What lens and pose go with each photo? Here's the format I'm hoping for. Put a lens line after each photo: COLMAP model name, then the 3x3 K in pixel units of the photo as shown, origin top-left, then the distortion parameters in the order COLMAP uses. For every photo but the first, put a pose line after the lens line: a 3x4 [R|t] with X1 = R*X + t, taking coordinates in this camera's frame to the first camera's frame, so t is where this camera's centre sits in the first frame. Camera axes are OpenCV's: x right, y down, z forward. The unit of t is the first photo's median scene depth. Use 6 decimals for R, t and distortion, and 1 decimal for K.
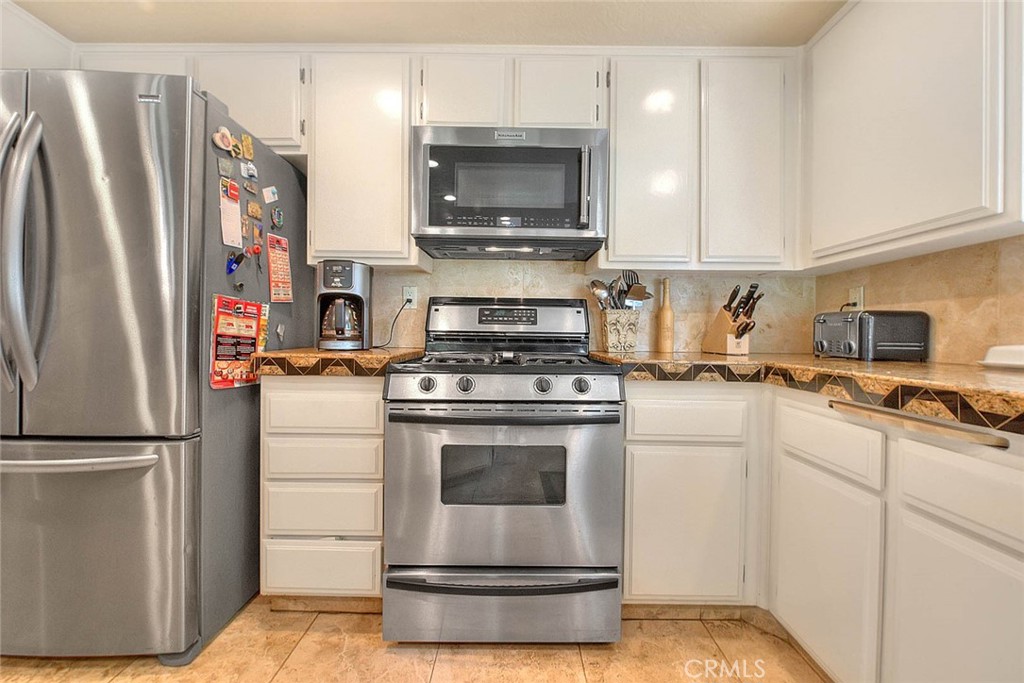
lens RADIAL K [[423.2, 0, 503.7], [0, 423.2, 331.4], [0, 0, 1]] dist [-0.000867, -0.001373]
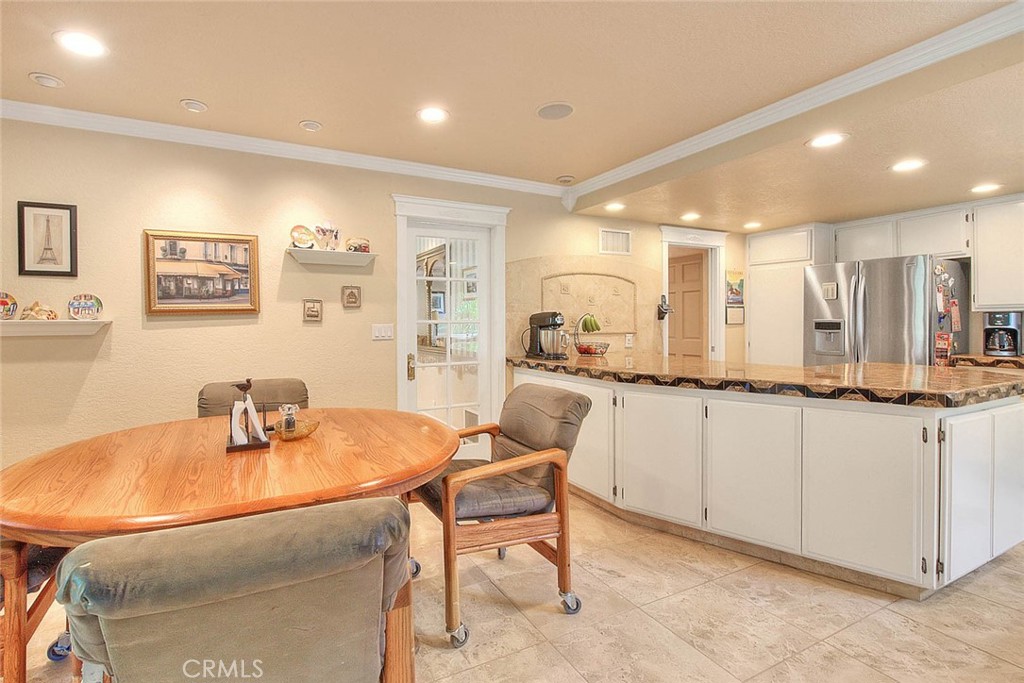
lens RADIAL K [[410.5, 0, 521.6], [0, 410.5, 332.3], [0, 0, 1]] dist [-0.003235, -0.001377]
pose [[0.445262, -0.007237, -0.895371, 0.334511], [0.017207, 0.999852, 0.000475, -0.107587], [0.895235, -0.015619, 0.445321, -1.894586]]
